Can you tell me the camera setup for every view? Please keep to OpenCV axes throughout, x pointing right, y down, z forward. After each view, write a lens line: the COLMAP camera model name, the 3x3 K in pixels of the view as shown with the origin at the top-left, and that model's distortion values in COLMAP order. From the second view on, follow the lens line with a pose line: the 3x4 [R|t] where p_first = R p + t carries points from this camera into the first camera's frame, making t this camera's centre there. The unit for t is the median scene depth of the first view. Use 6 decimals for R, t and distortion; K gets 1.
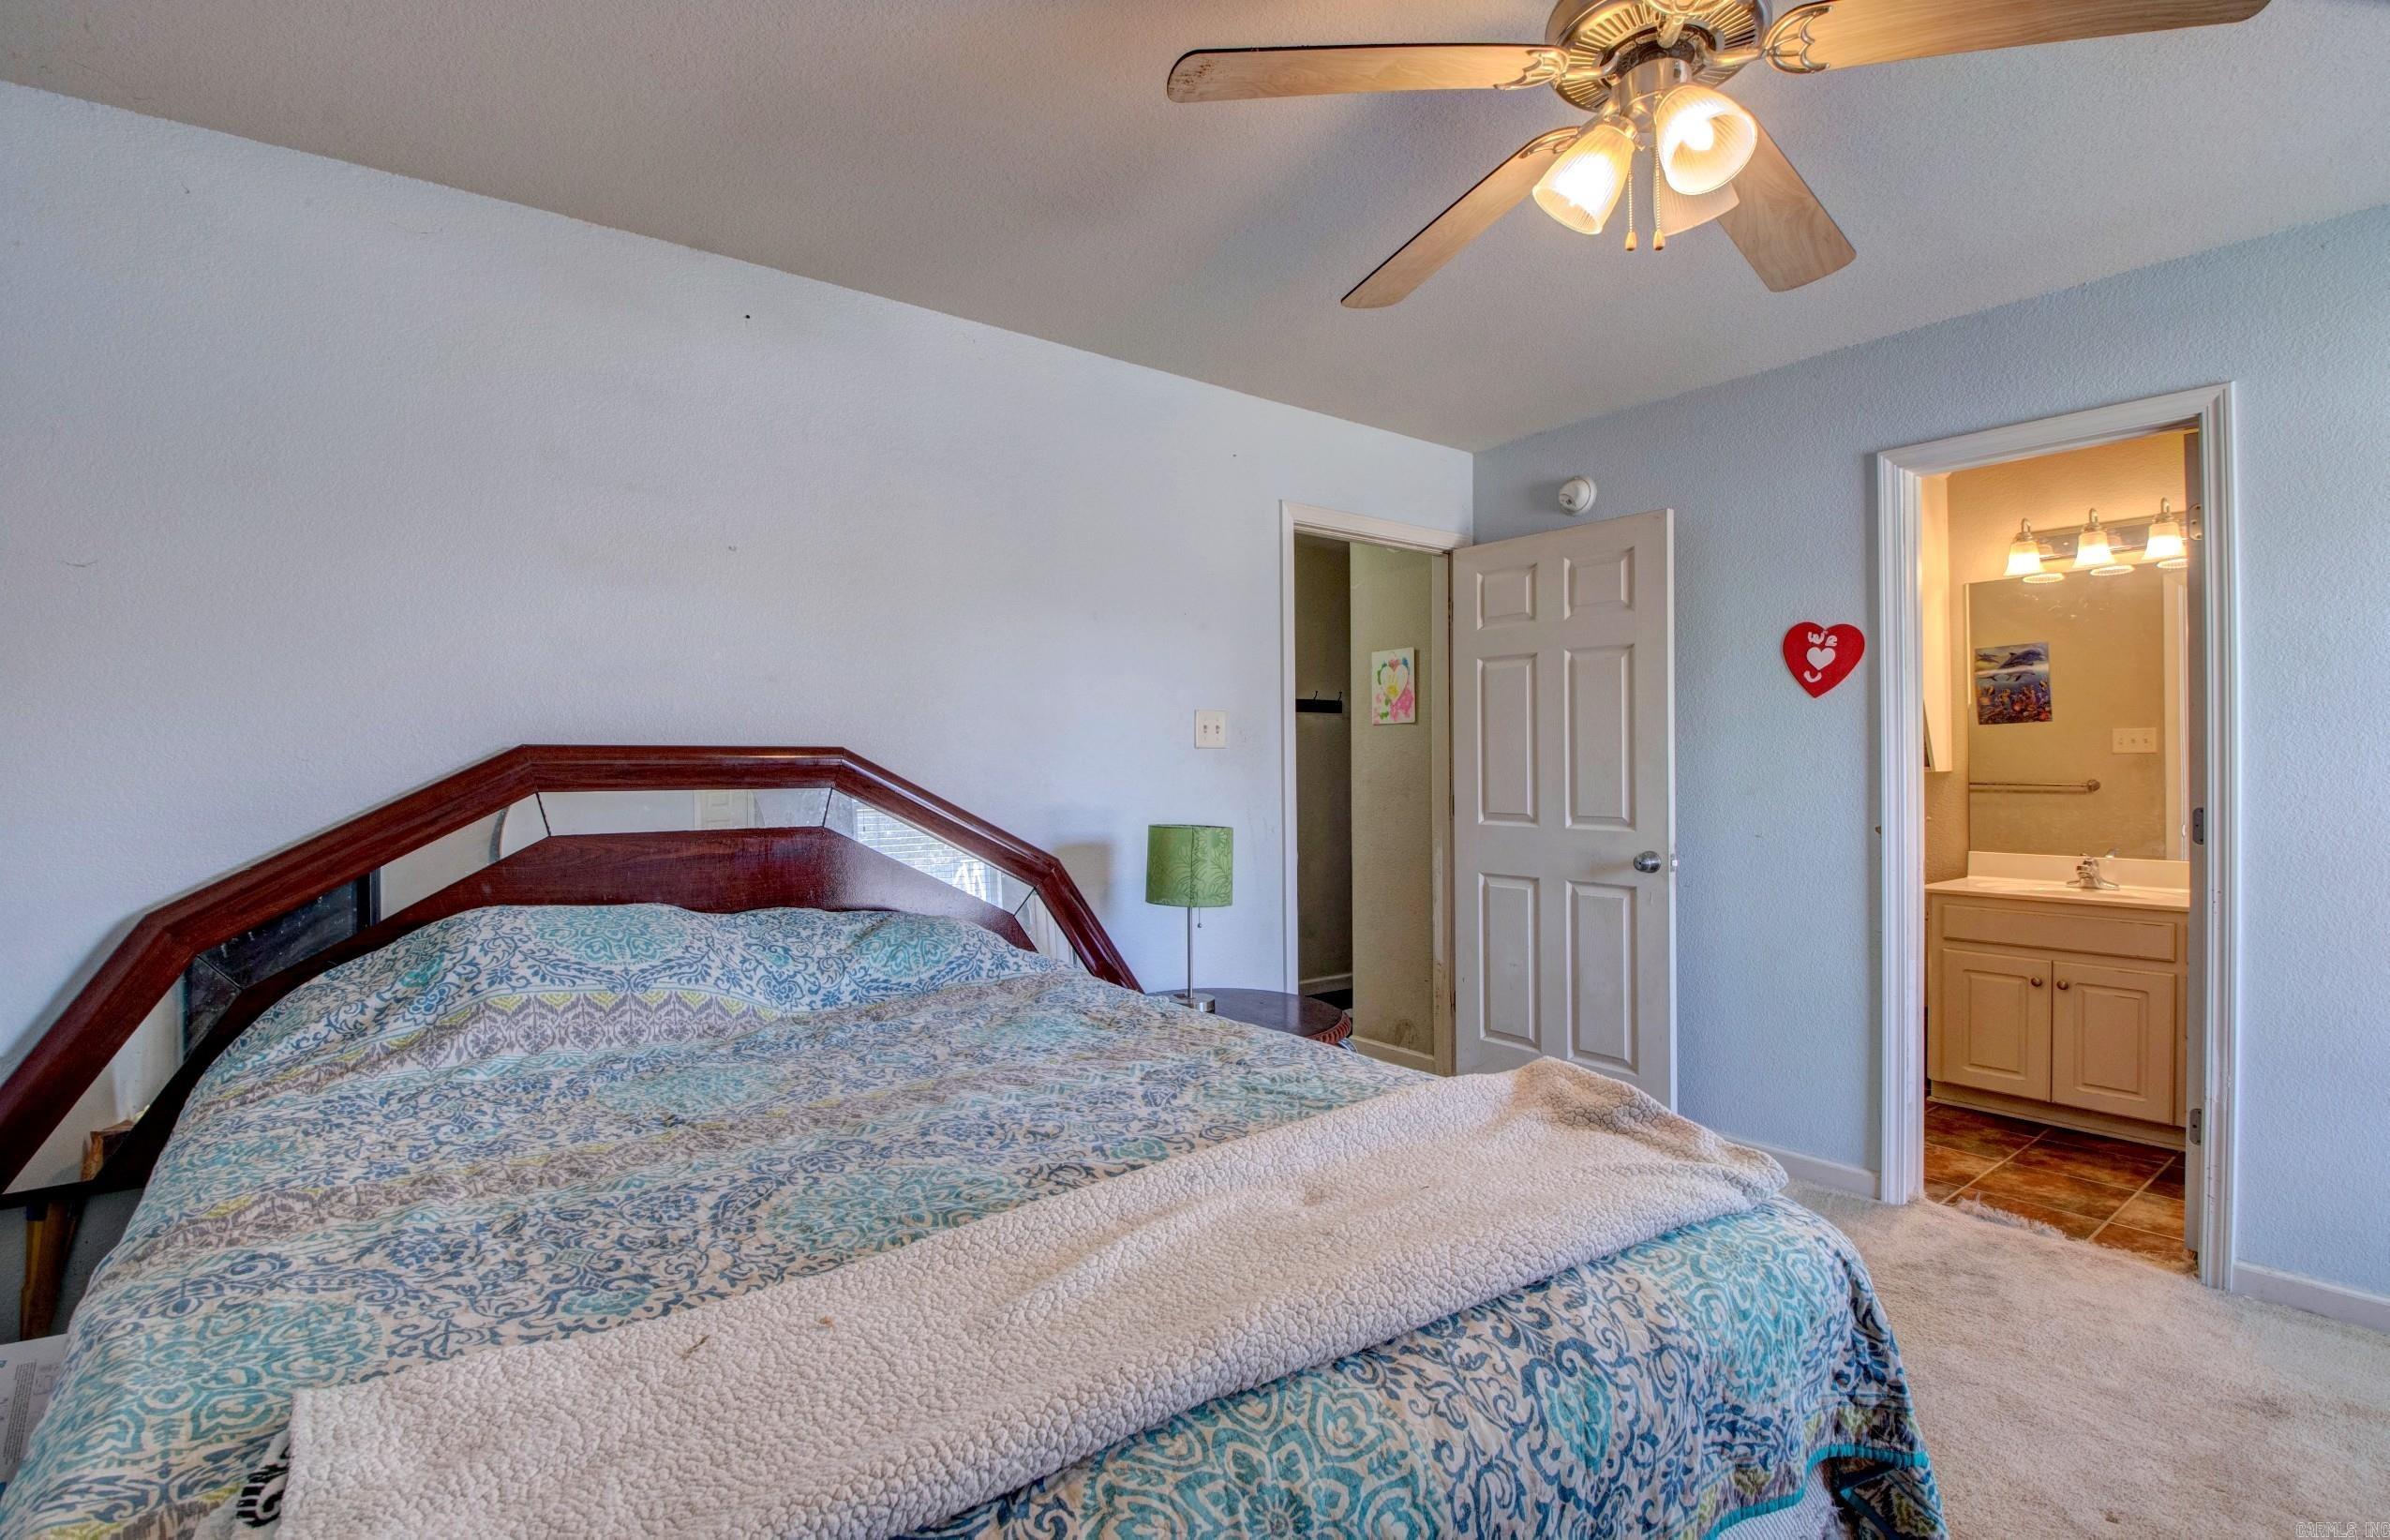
lens RADIAL K [[1085.6, 0, 1200.5], [0, 1085.6, 759.8], [0, 0, 1]] dist [0.002975, -0.018050]
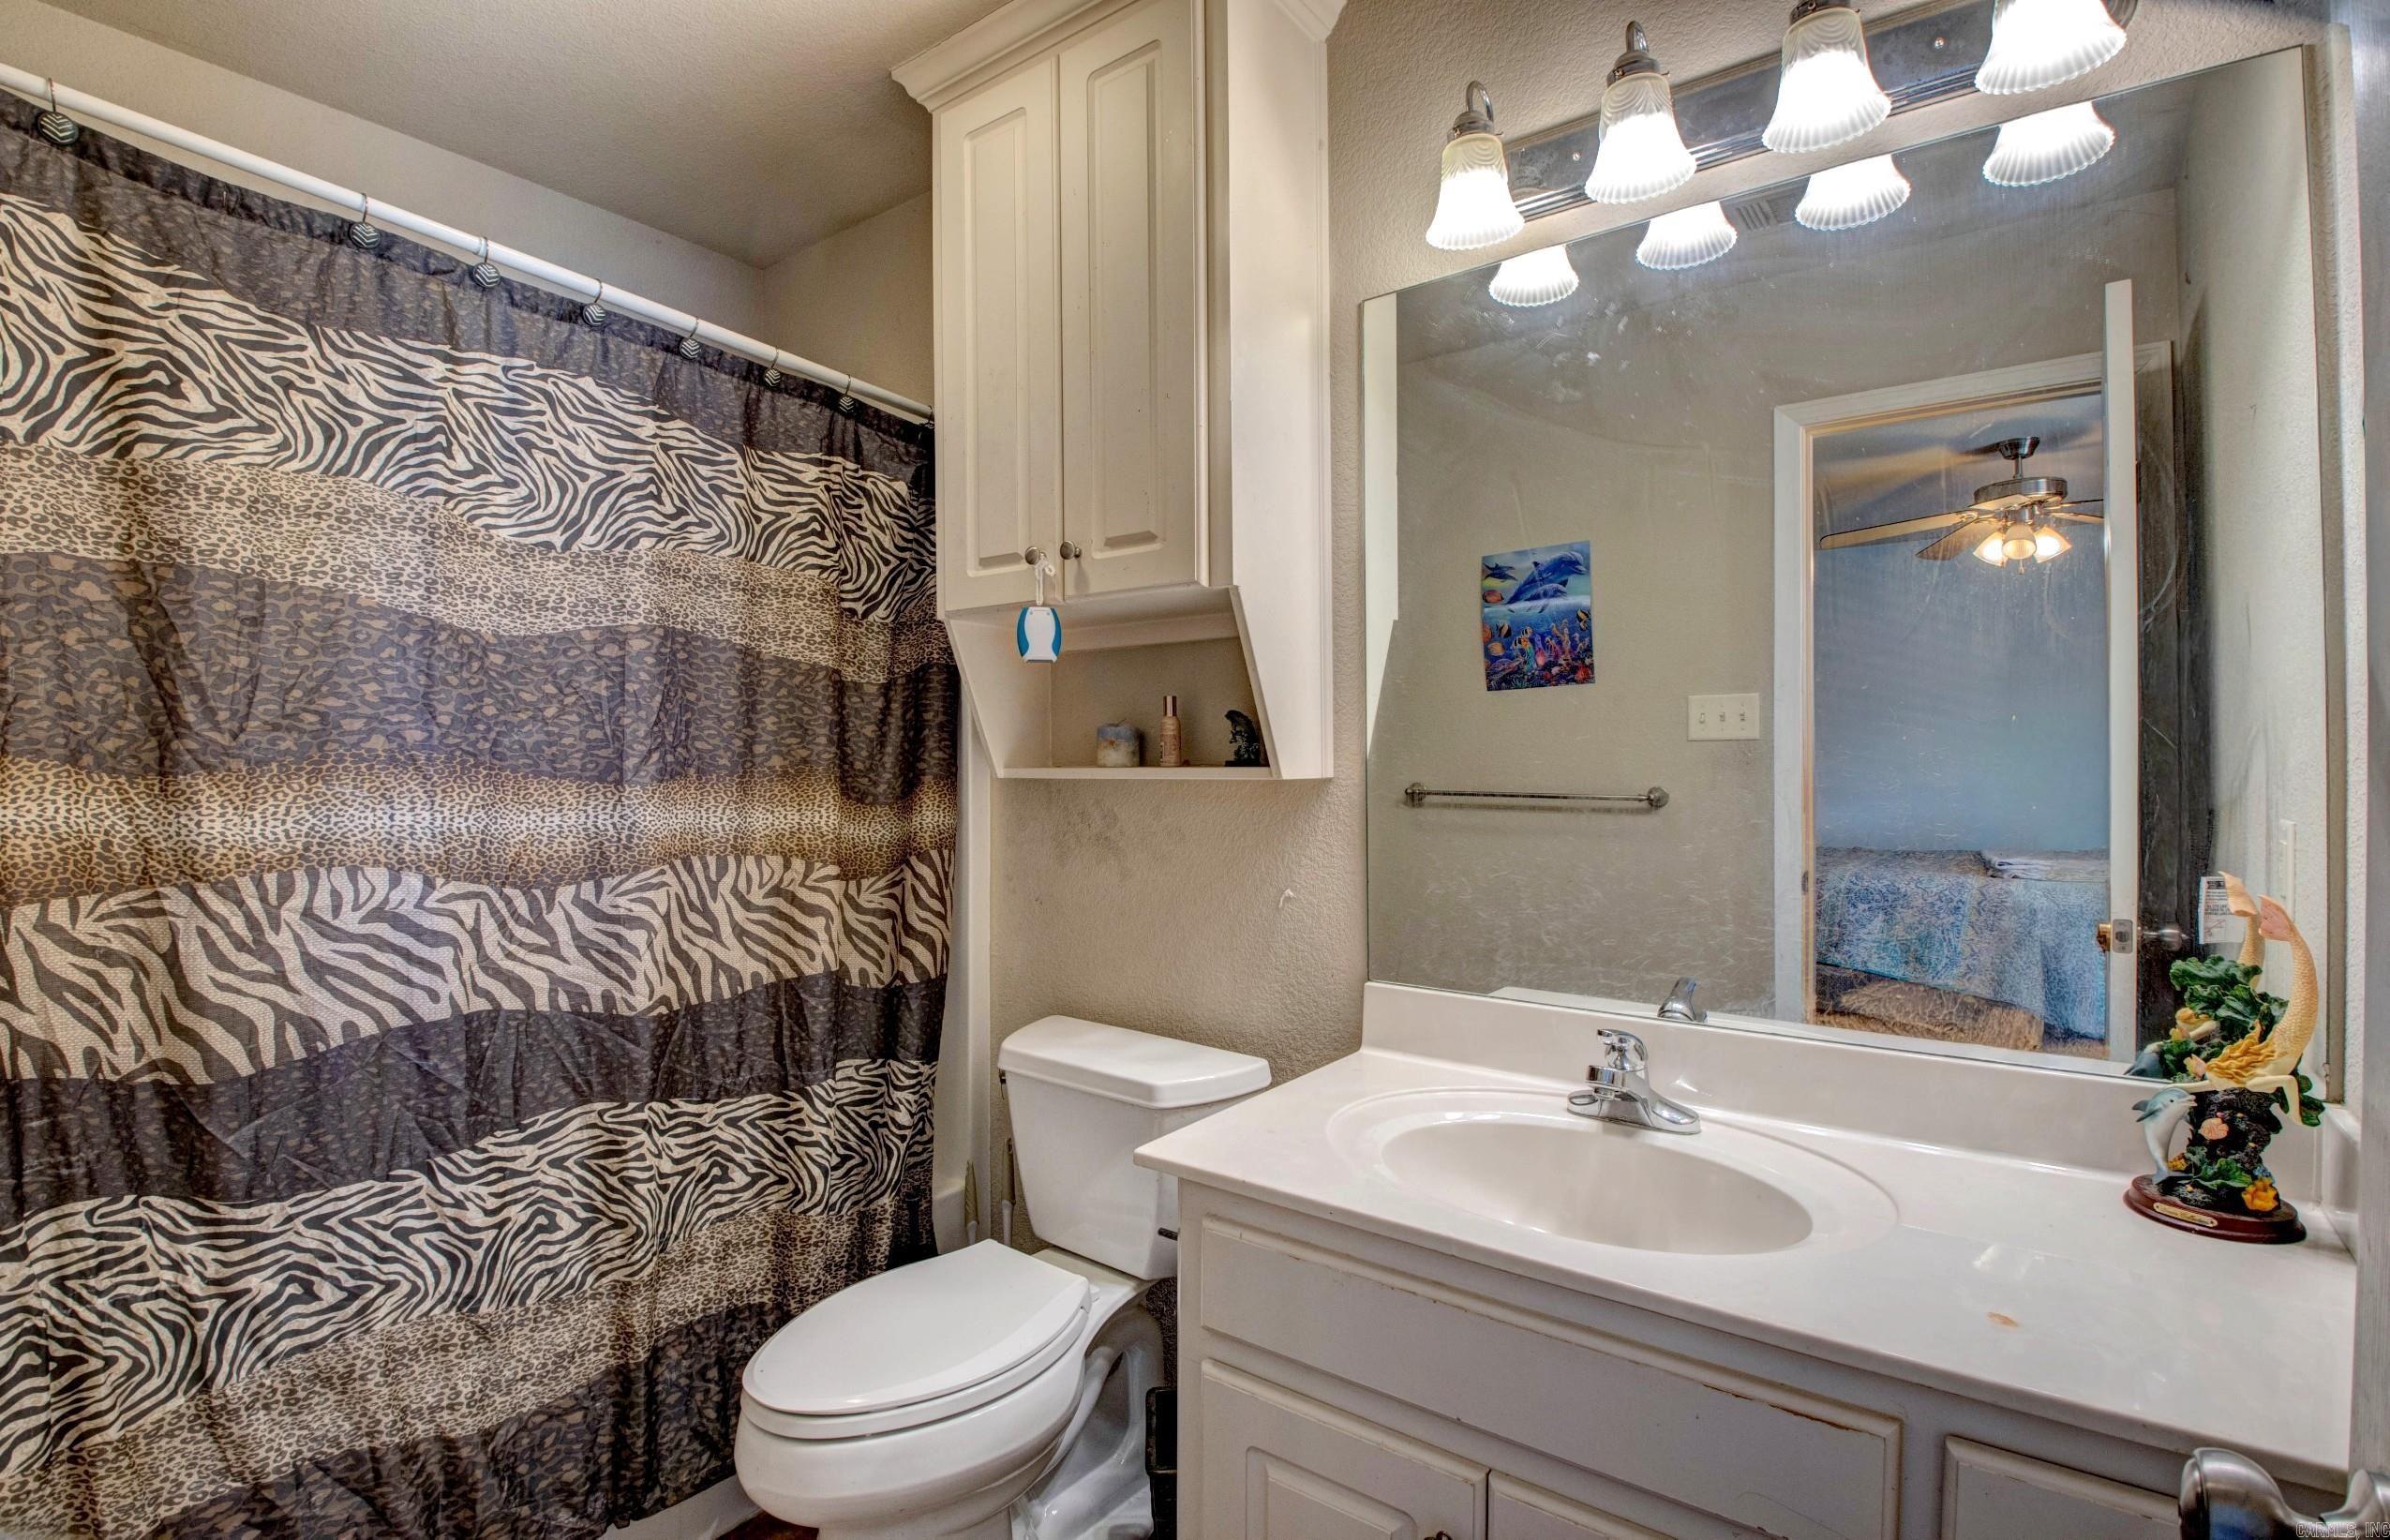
lens RADIAL K [[1135.5, 0, 1195.0], [0, 1135.5, 770.0], [0, 0, 1]] dist [0.044647, -0.056292]
pose [[0.958764, -0.003142, 0.284186, 0.445929], [-0.000158, 0.999933, 0.011588, 0.002106], [-0.284204, -0.011155, 0.958699, 0.520755]]
